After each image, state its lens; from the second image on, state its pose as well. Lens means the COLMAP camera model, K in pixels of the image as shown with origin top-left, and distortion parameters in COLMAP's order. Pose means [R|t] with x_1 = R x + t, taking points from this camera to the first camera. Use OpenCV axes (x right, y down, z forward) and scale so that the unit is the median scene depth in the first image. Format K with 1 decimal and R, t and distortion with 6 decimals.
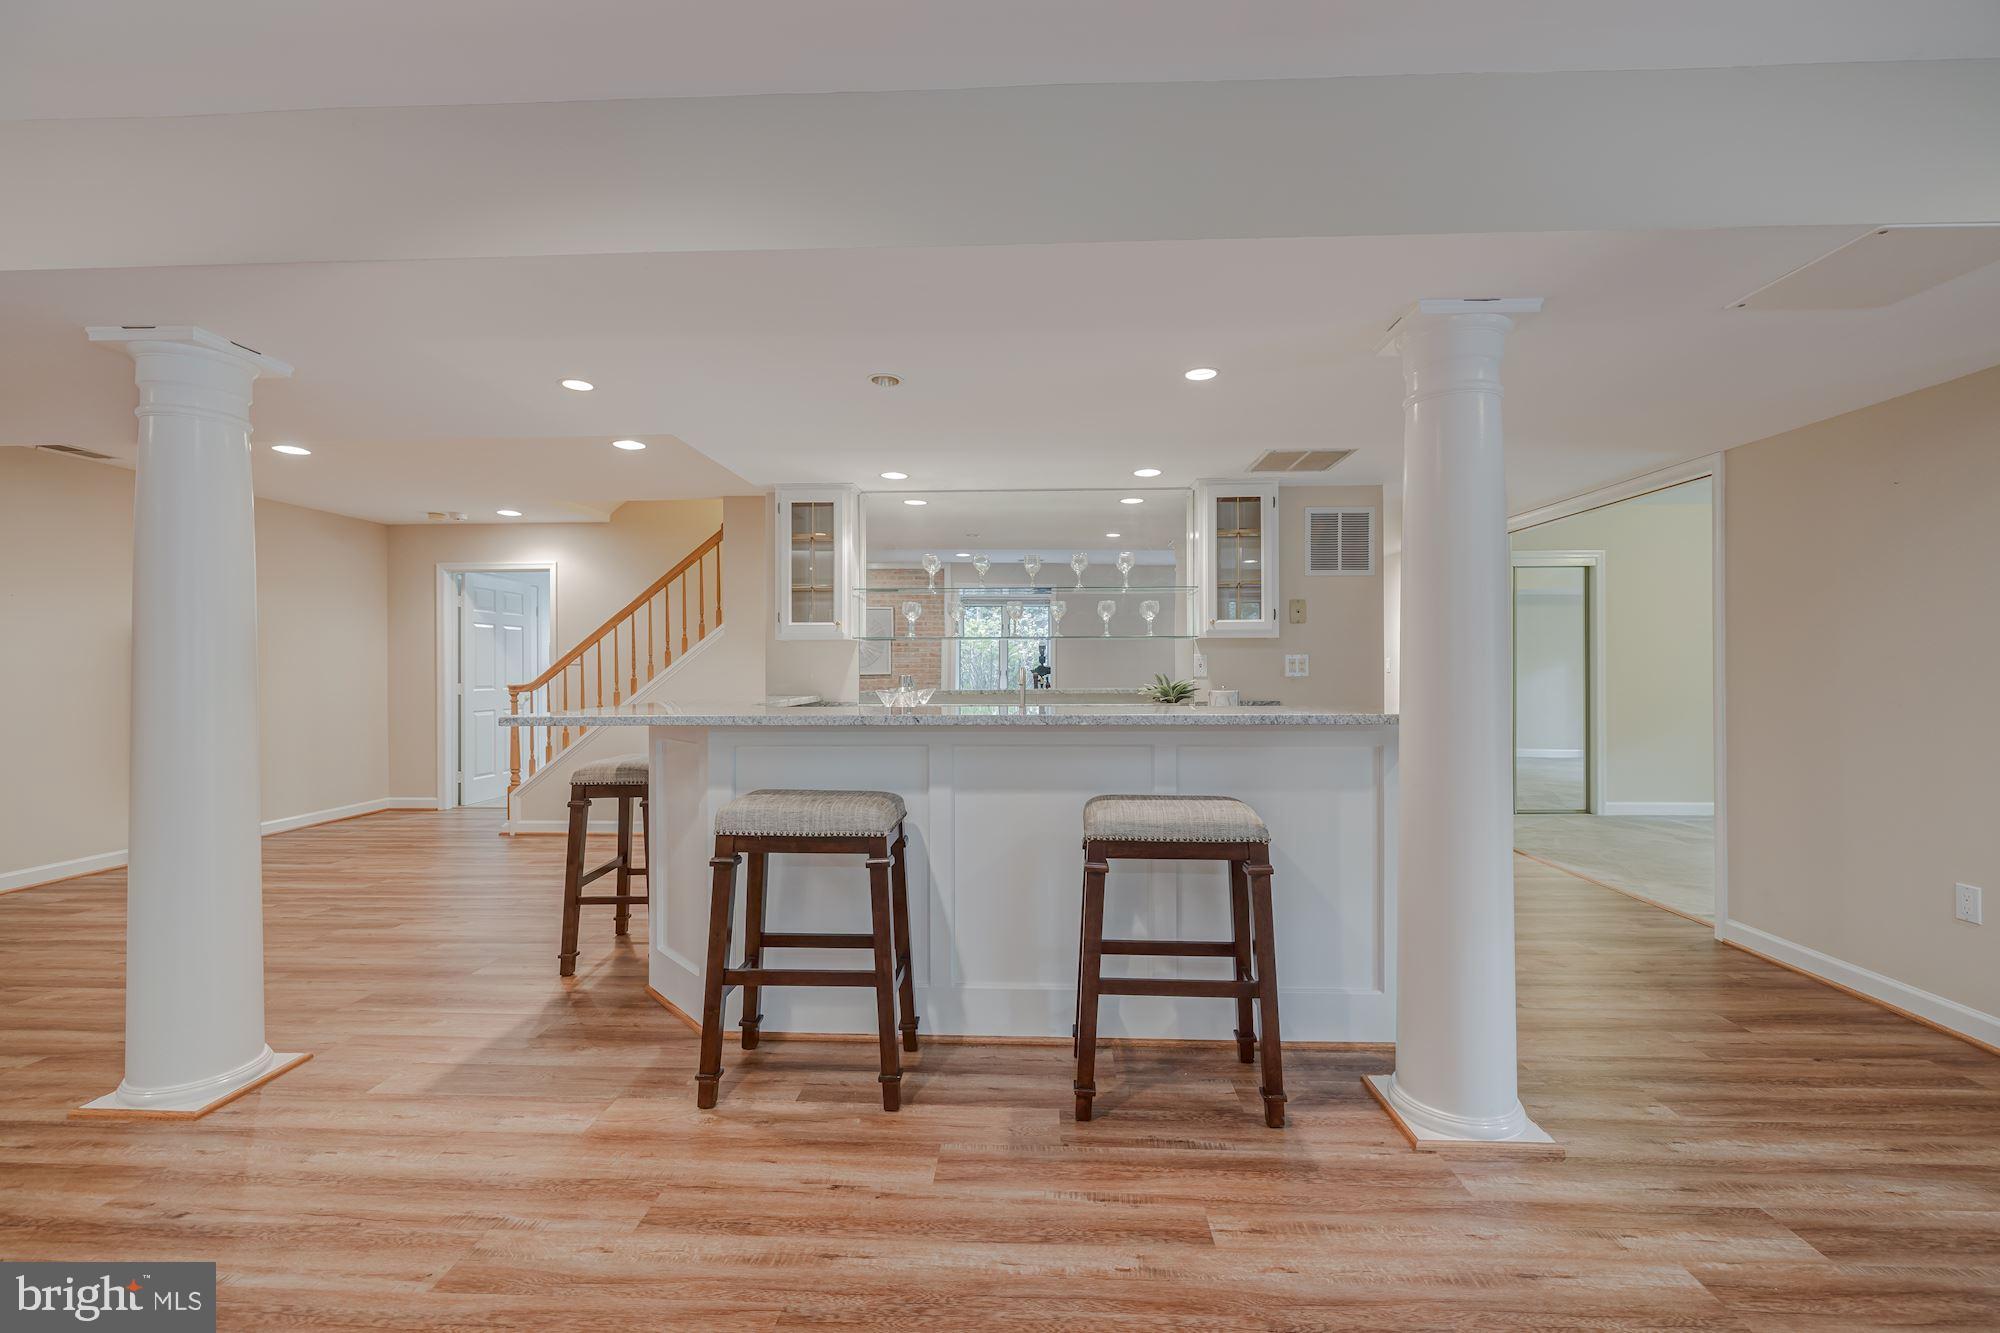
lens RADIAL K [[834.4, 0, 995.7], [0, 834.4, 667.4], [0, 0, 1]] dist [-0.001126, 0.000068]
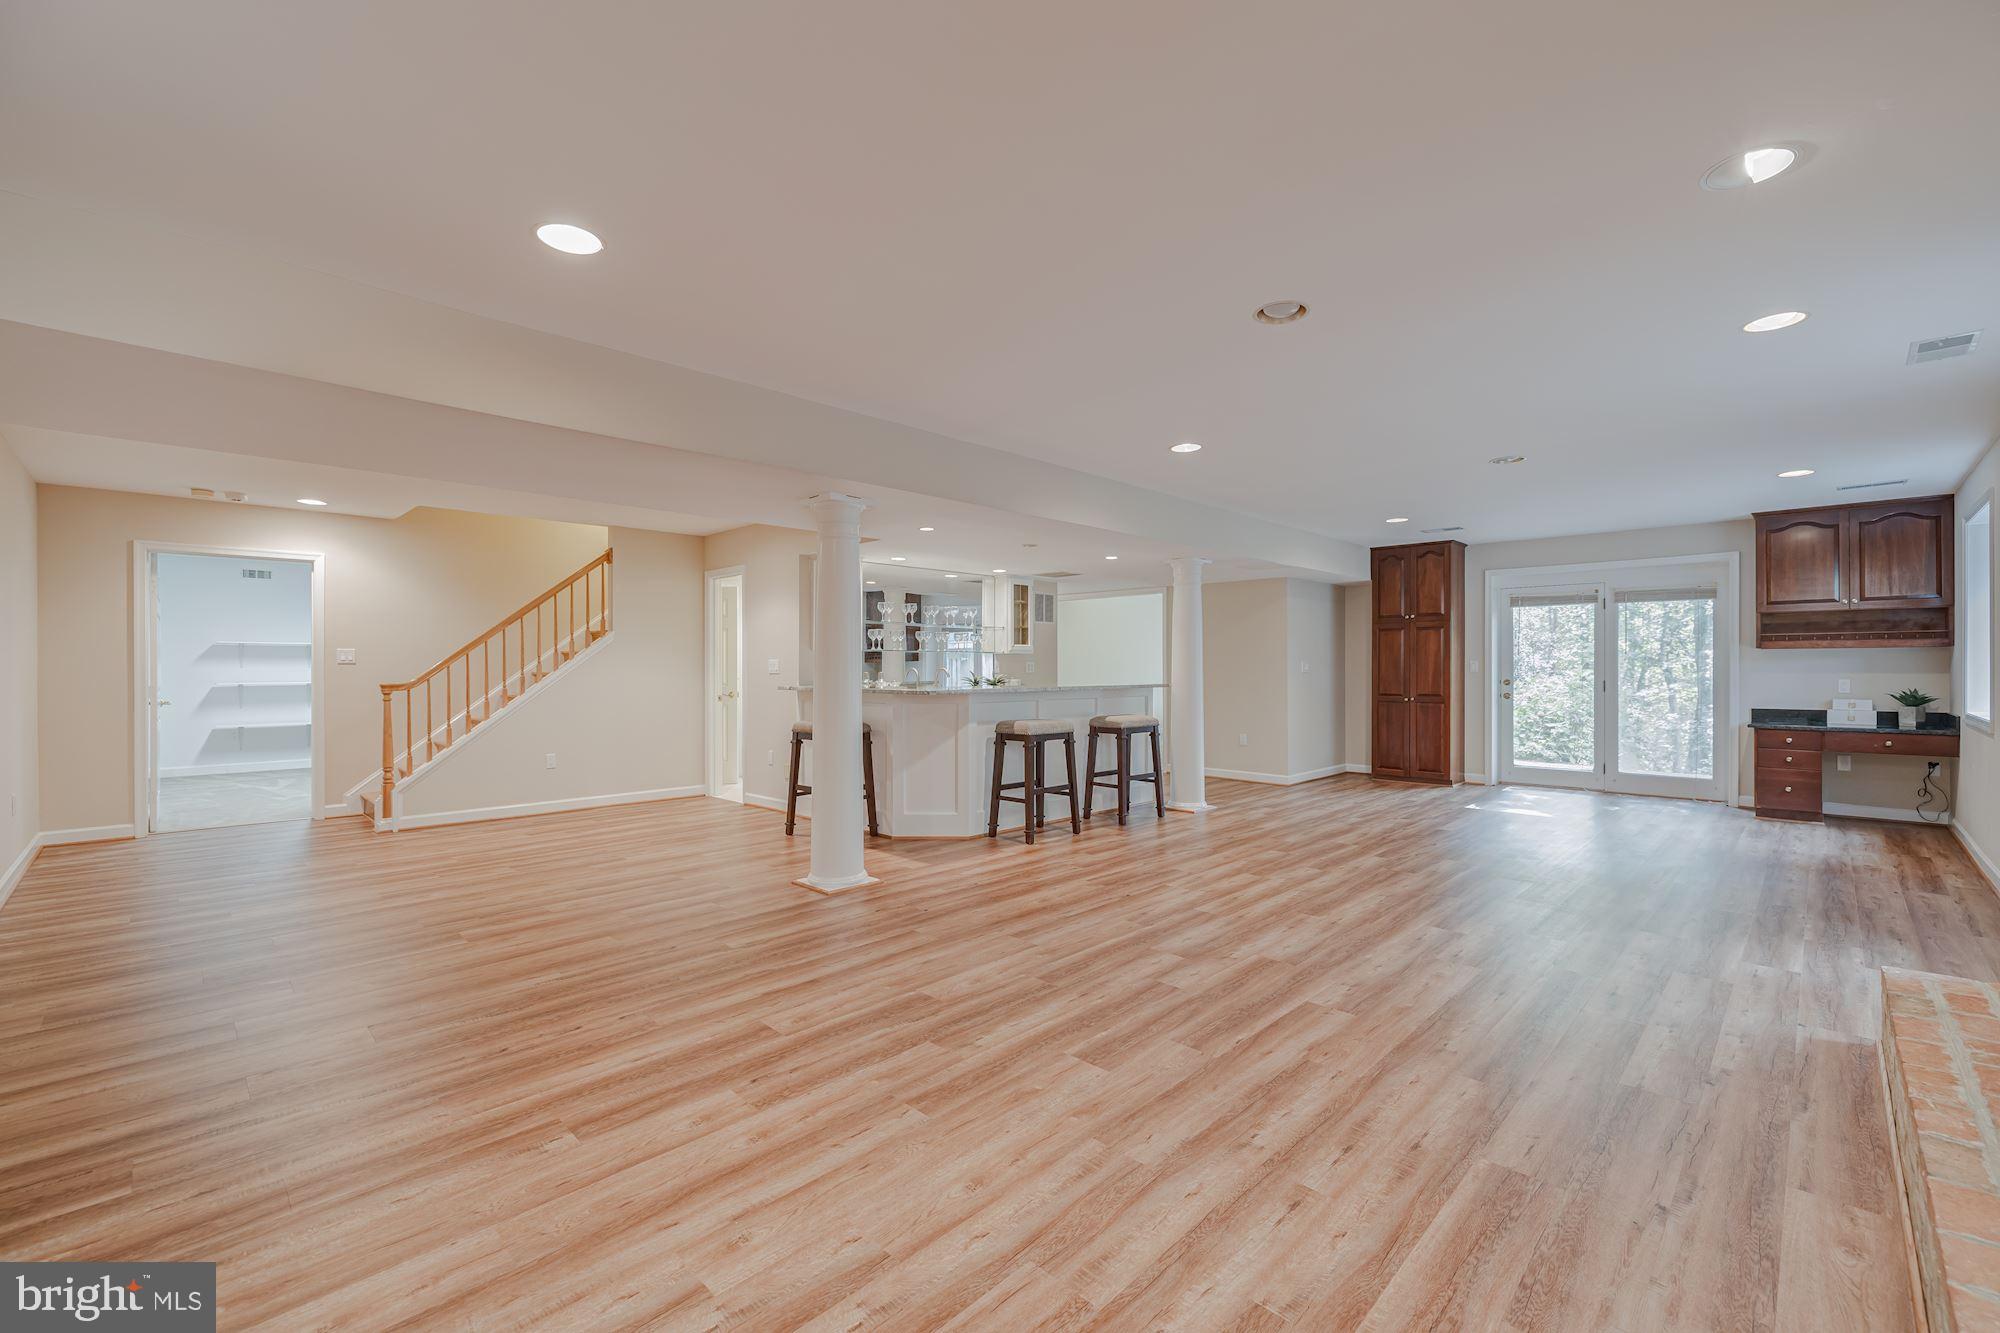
lens RADIAL K [[834.4, 0, 1006.5], [0, 834.4, 666.2], [0, 0, 1]] dist [-0.001126, 0.000068]
pose [[0.662688, 0.000480, 0.748896, -1.000492], [-0.003053, 0.999993, 0.002060, -0.005731], [-0.748890, -0.003651, 0.662685, -0.271443]]
